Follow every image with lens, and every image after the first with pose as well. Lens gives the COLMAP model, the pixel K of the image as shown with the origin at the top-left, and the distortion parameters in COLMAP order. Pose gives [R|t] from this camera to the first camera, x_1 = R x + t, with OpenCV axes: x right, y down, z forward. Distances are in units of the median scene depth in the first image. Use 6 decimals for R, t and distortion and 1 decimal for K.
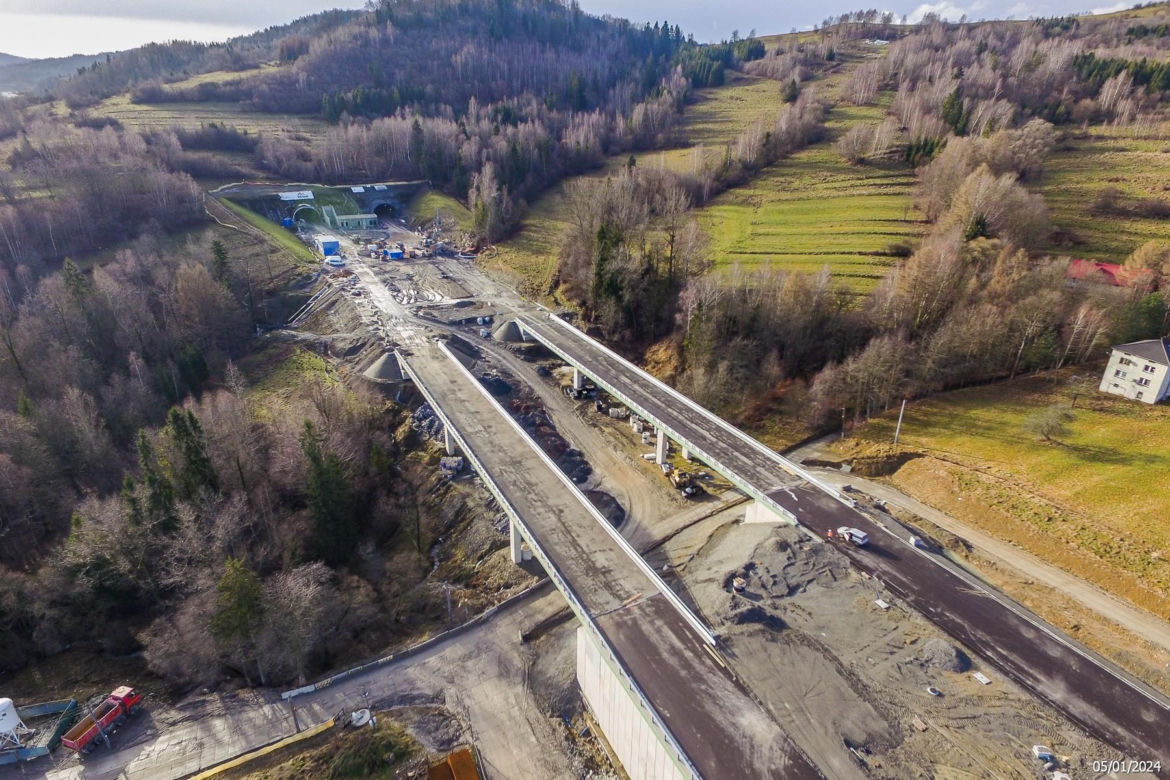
lens RADIAL K [[684.1, 0, 588.6], [0, 684.1, 411.6], [0, 0, 1]] dist [0.144950, -0.101989]
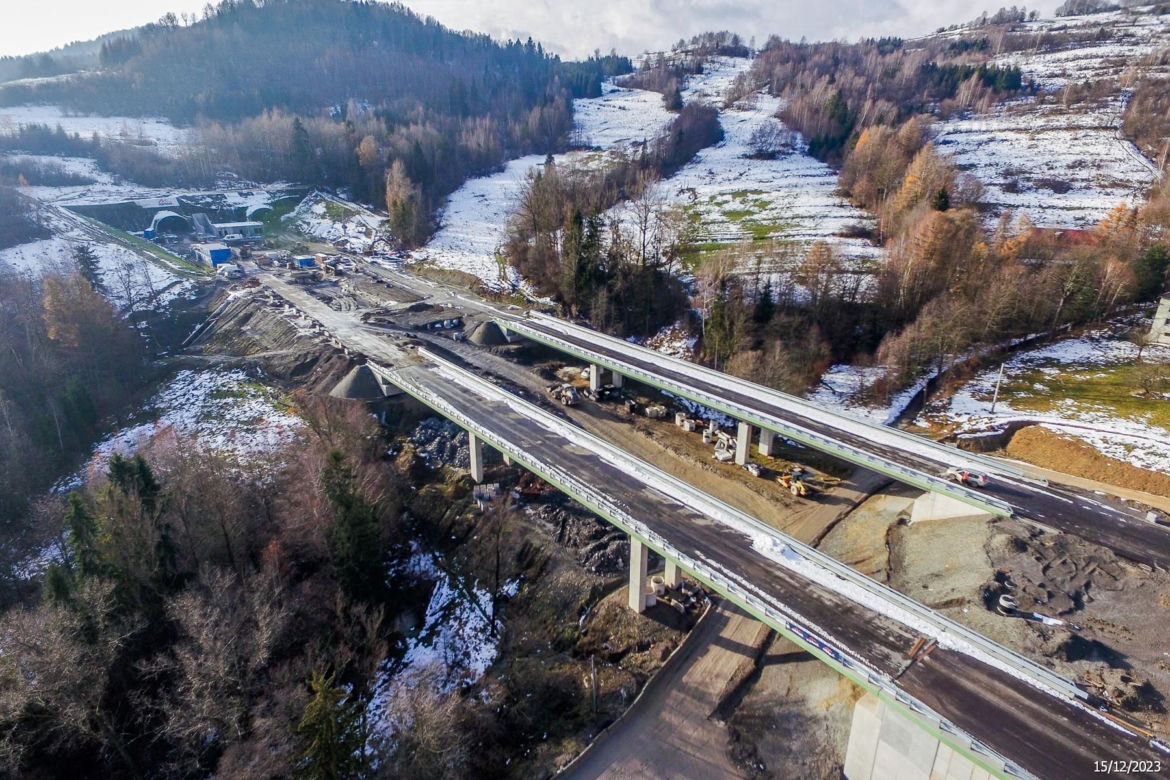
lens RADIAL K [[679.0, 0, 585.0], [0, 679.0, 390.0], [0, 0, 1]] dist [0.141006, -0.096288]
pose [[0.975266, -0.085960, 0.203636, -0.186535], [0.098361, 0.993814, -0.051564, 0.008181], [-0.197944, 0.070318, 0.977688, 0.170396]]
